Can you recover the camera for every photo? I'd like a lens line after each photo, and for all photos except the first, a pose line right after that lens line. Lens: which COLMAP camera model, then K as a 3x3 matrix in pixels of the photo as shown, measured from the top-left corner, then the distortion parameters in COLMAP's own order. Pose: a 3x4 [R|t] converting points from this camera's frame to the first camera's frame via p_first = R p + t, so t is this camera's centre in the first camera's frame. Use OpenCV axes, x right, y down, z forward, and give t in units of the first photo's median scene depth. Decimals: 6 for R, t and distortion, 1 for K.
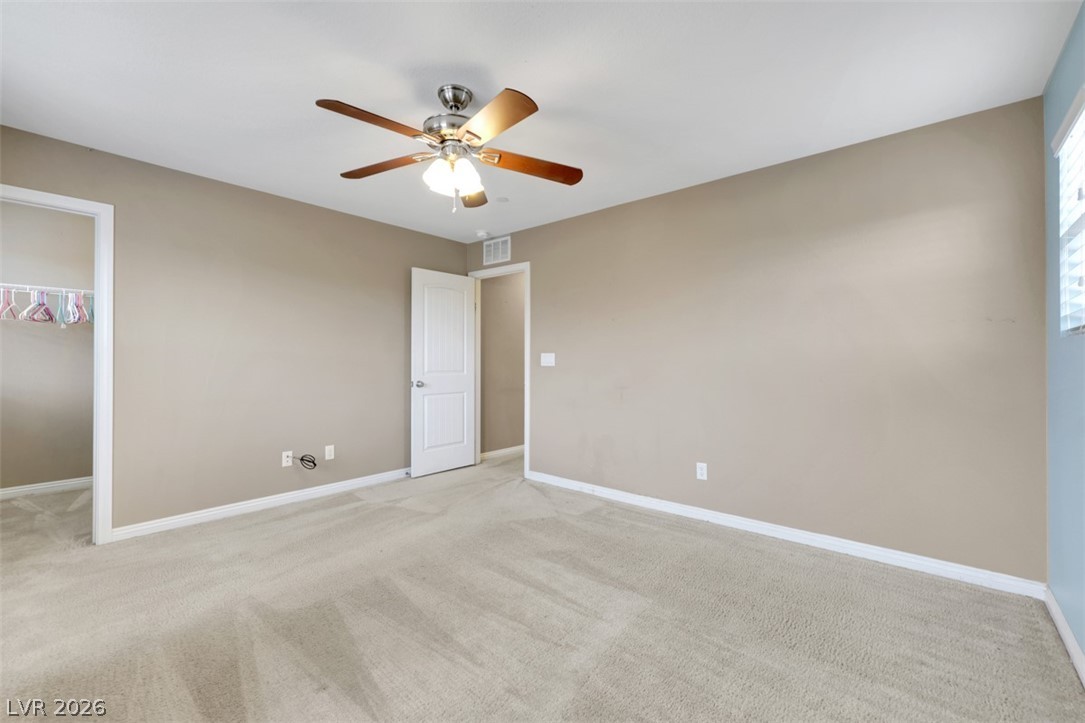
lens RADIAL K [[453.5, 0, 545.9], [0, 453.5, 361.8], [0, 0, 1]] dist [-0.000917, -0.000272]
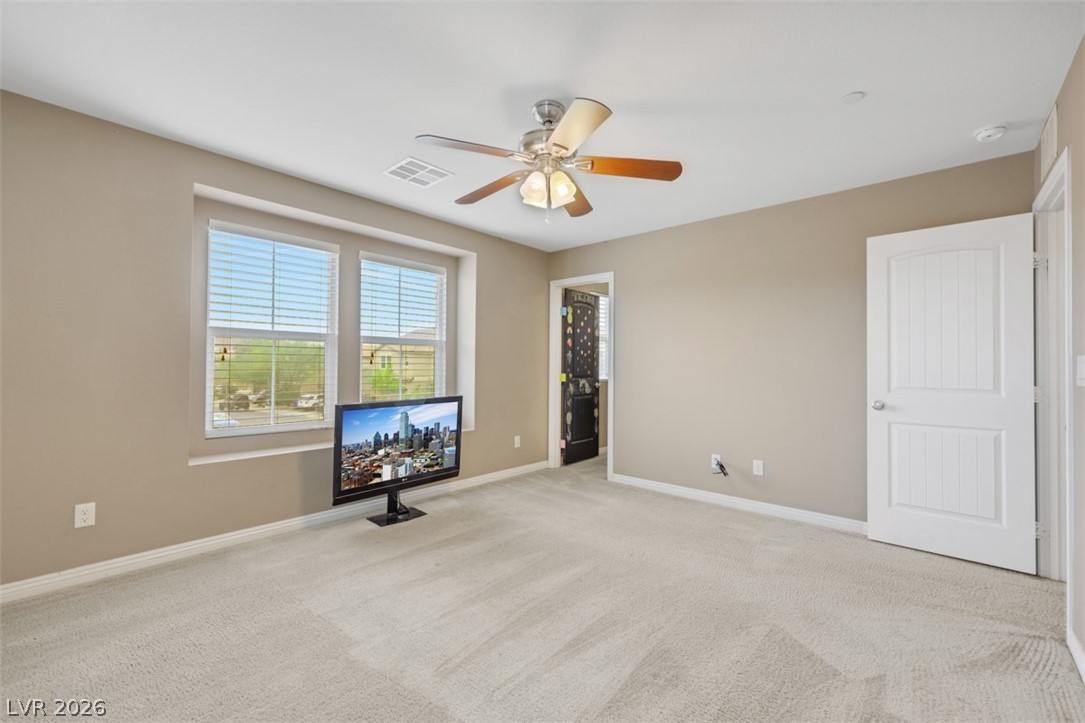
lens RADIAL K [[453.5, 0, 545.9], [0, 453.5, 361.8], [0, 0, 1]] dist [-0.000917, -0.000272]
pose [[-0.029768, -0.012480, -0.999479, 0.544943], [-0.012185, 0.999852, -0.012122, -0.002287], [0.999483, 0.011818, -0.029916, 0.674065]]
